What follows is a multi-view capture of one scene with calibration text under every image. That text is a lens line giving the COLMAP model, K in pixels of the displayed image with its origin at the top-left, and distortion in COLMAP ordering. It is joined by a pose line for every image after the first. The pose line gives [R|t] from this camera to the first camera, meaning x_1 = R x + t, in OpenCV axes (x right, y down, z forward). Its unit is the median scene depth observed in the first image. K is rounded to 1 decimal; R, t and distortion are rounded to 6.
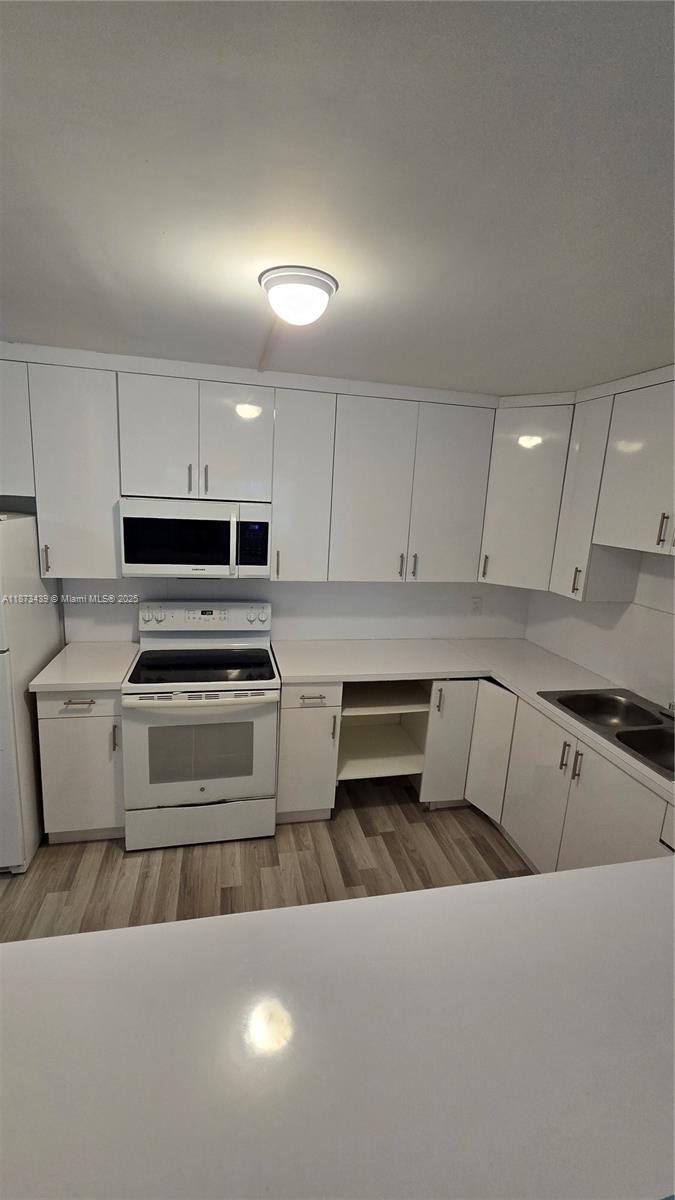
lens RADIAL K [[488.0, 0, 337.5], [0, 488.0, 600.0], [0, 0, 1]] dist [-0.000035, -0.000013]
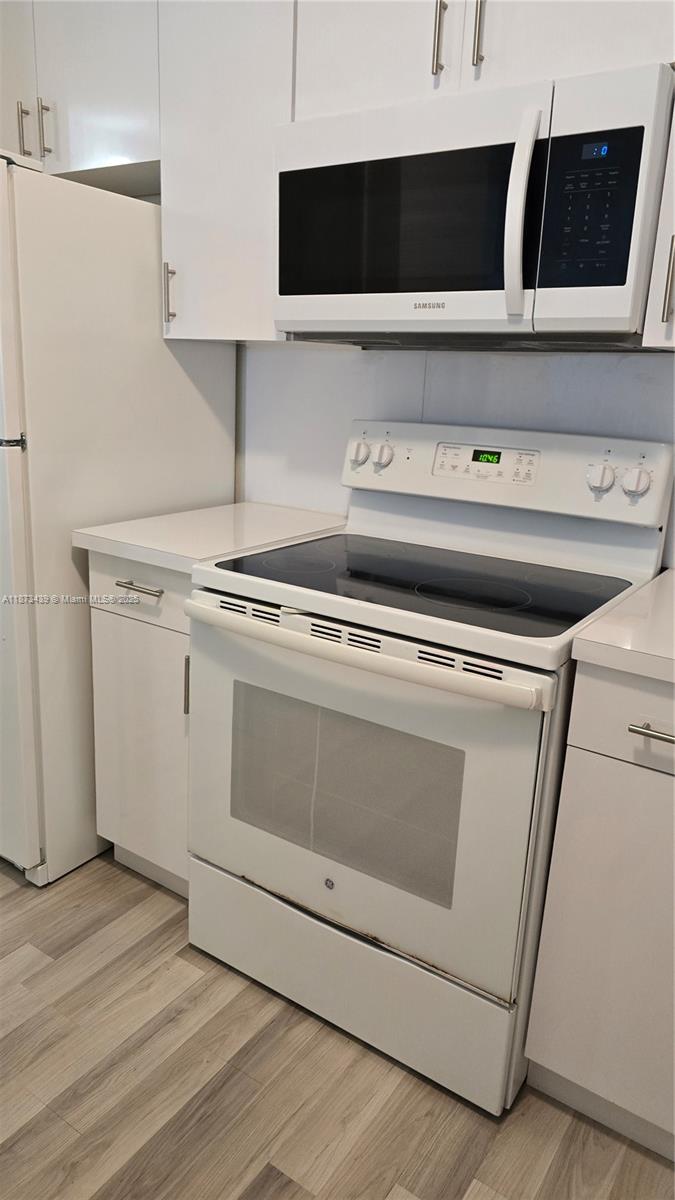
lens RADIAL K [[792.2, 0, 337.5], [0, 792.2, 600.0], [0, 0, 1]] dist [0.009951, -0.000413]
pose [[0.673512, 0.166378, -0.720208, 0.135891], [-0.156681, 0.984333, 0.080873, 0.120219], [0.722380, 0.058374, 0.689028, 0.568827]]
